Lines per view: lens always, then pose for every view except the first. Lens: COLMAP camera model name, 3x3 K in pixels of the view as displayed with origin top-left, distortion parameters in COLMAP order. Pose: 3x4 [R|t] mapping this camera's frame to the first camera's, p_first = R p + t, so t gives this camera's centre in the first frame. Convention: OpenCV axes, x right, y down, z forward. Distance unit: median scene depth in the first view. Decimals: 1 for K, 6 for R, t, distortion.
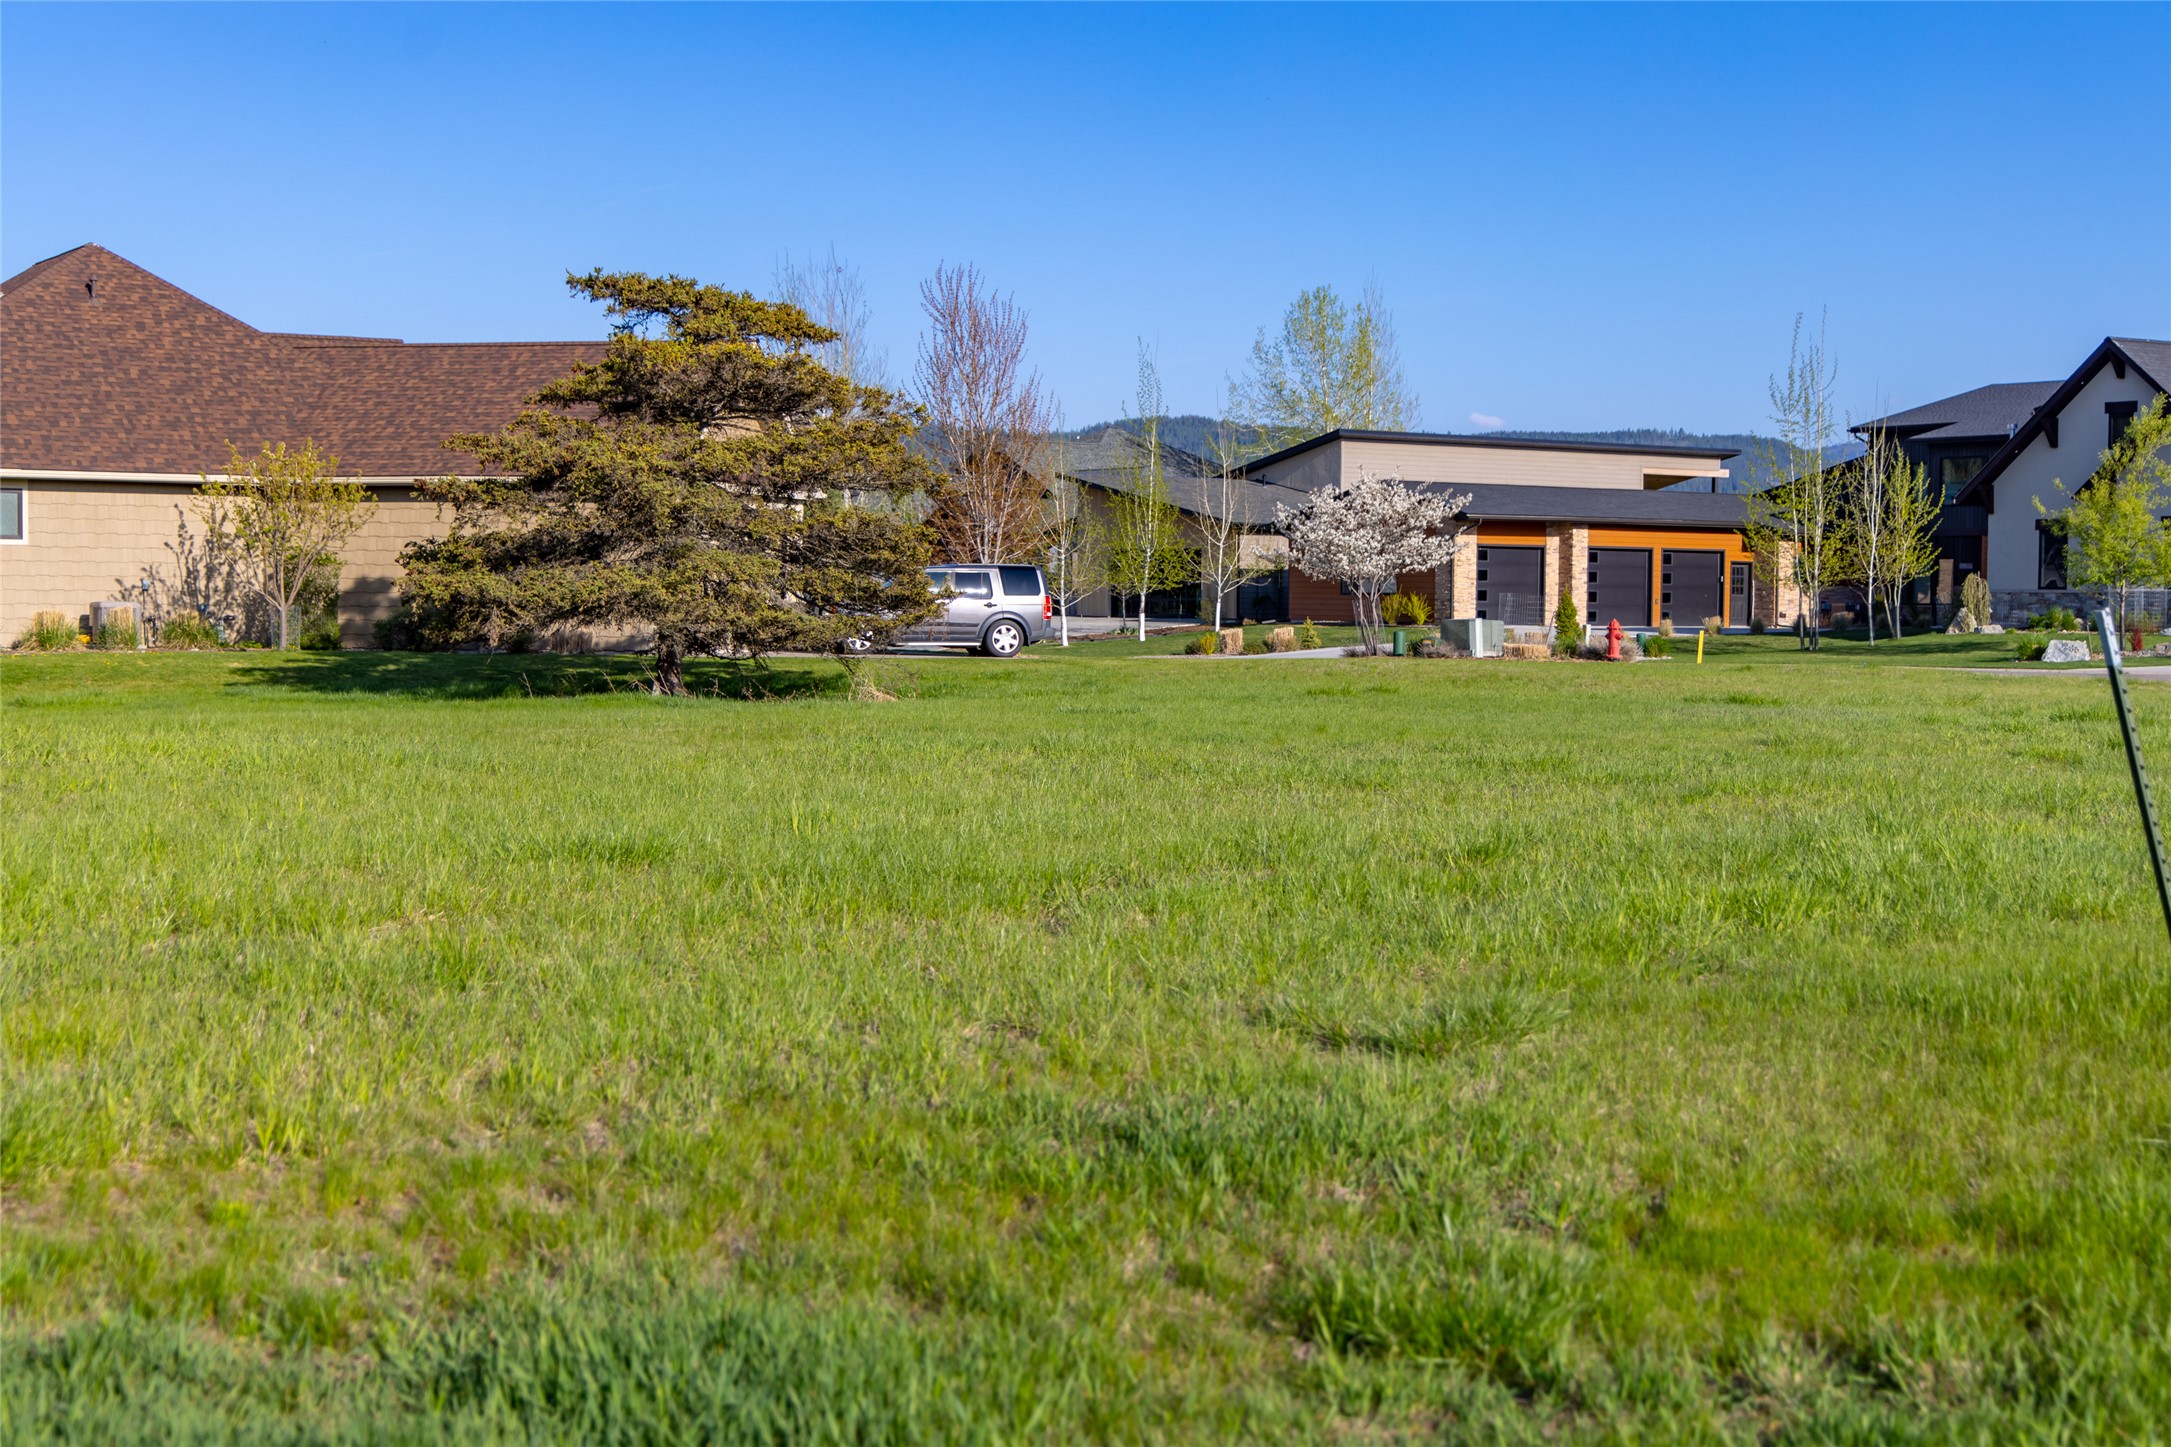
lens RADIAL K [[3082.2, 0, 1085.5], [0, 3082.2, 723.5], [0, 0, 1]] dist [0.016872, -0.027215]
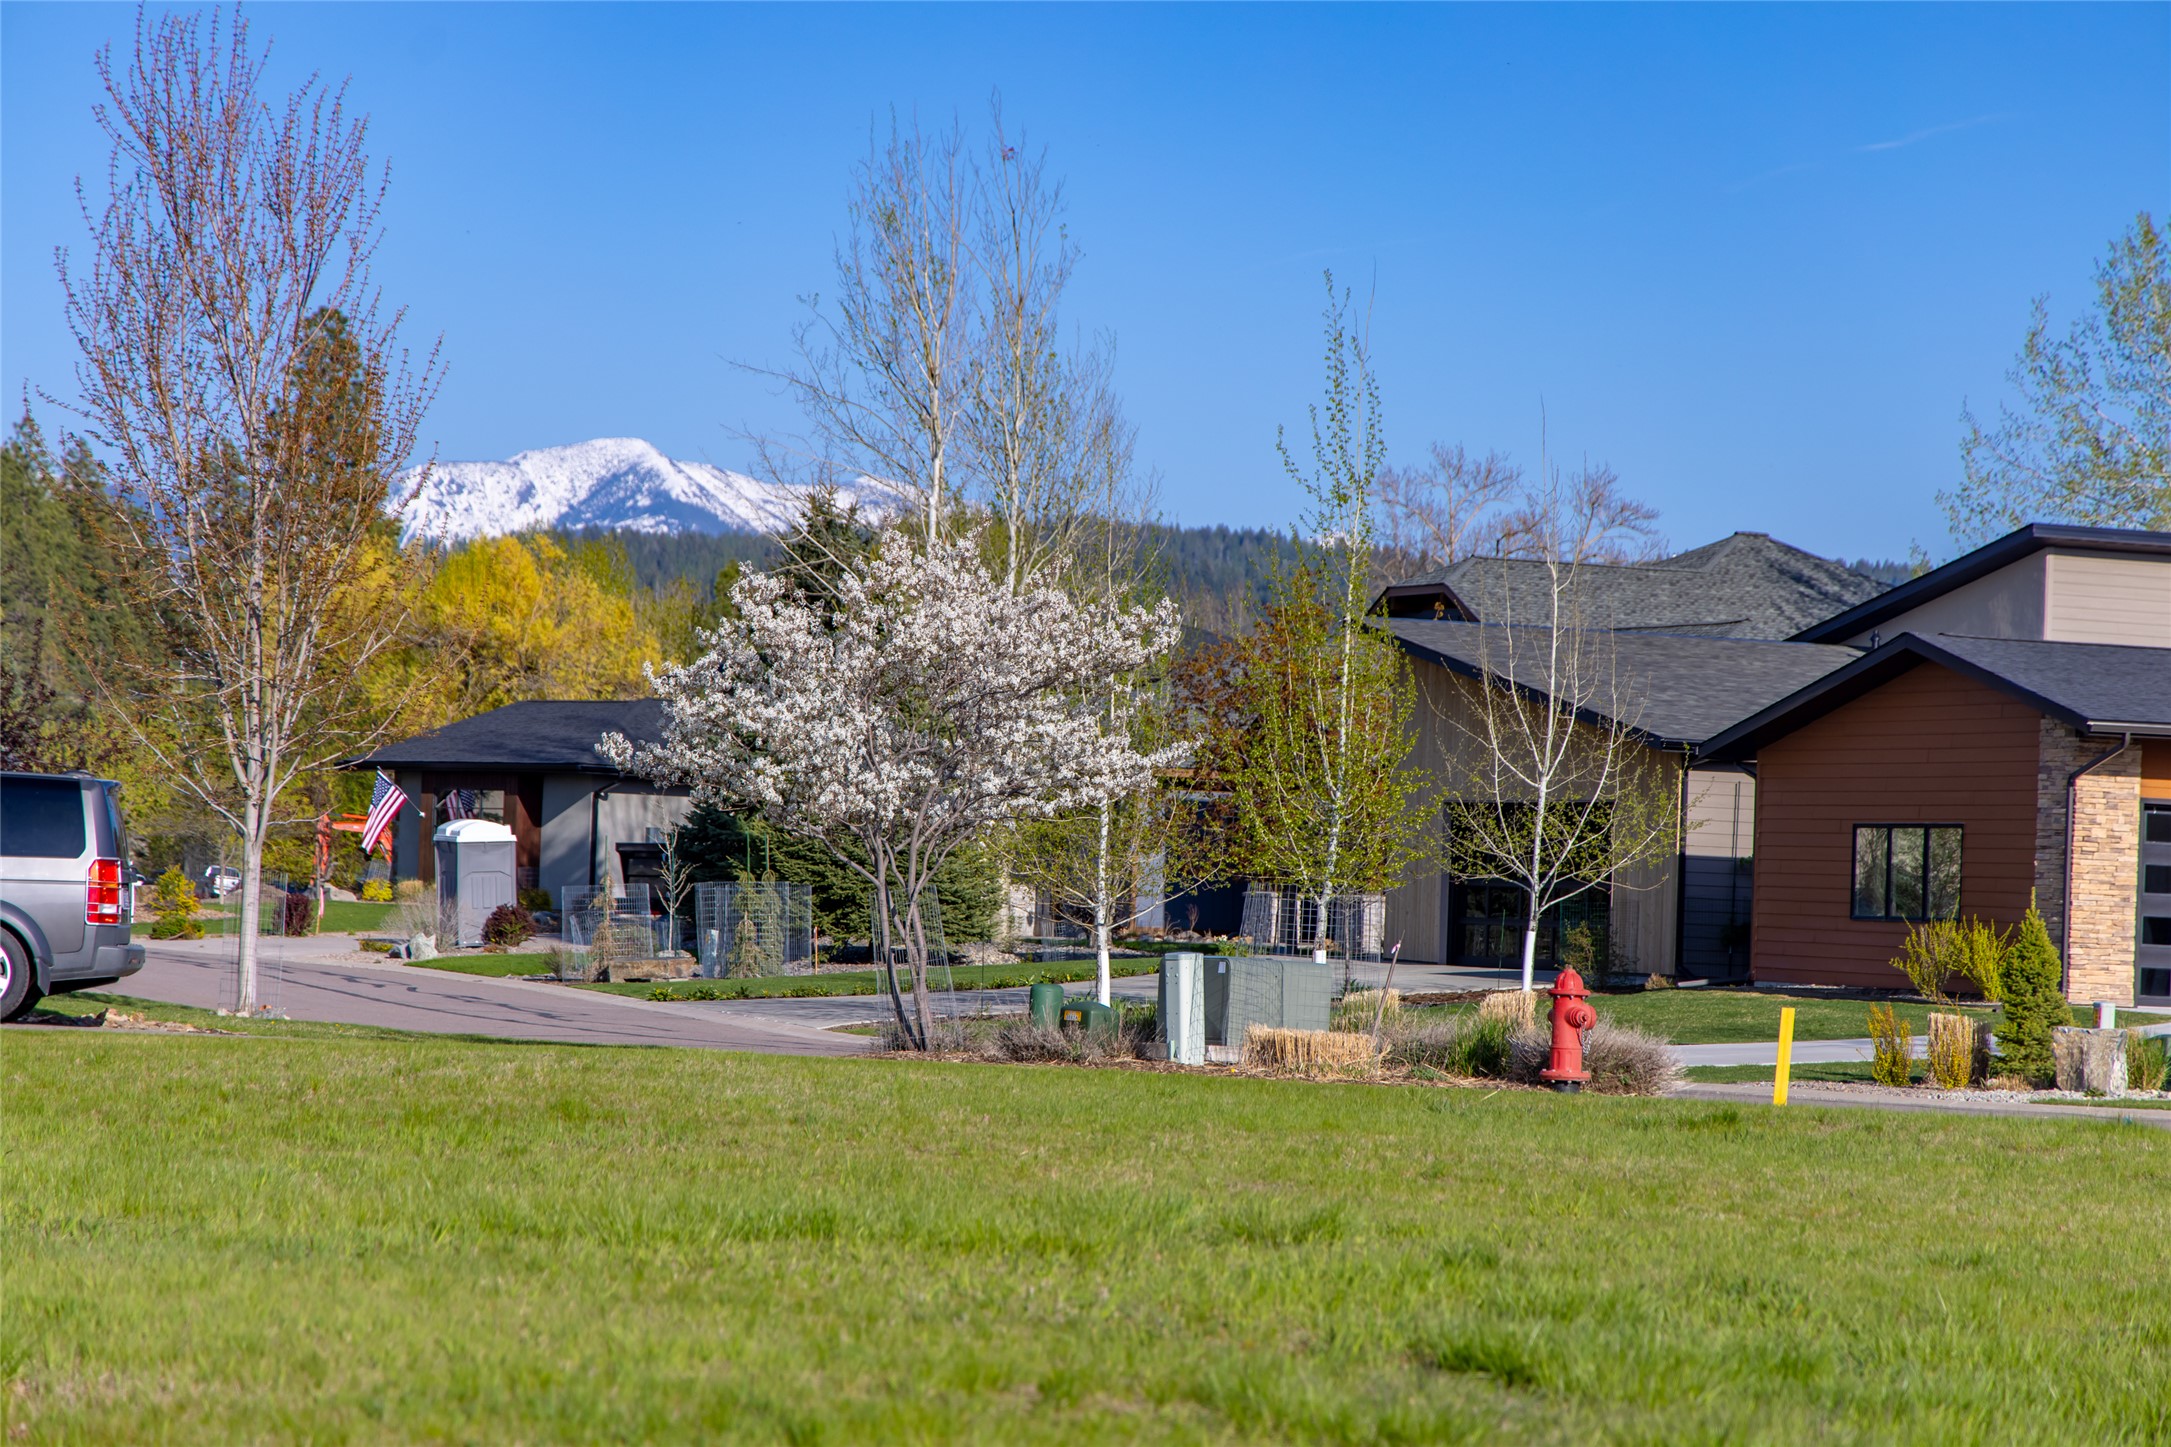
lens RADIAL K [[6418.4, 0, 1085.5], [0, 6418.4, 723.5], [0, 0, 1]] dist [0.120649, 0.067615]
pose [[0.977964, 0.022668, -0.207540, 0.214128], [-0.038058, 0.996788, -0.070464, -0.006497], [0.205276, 0.076810, 0.975685, 0.223091]]
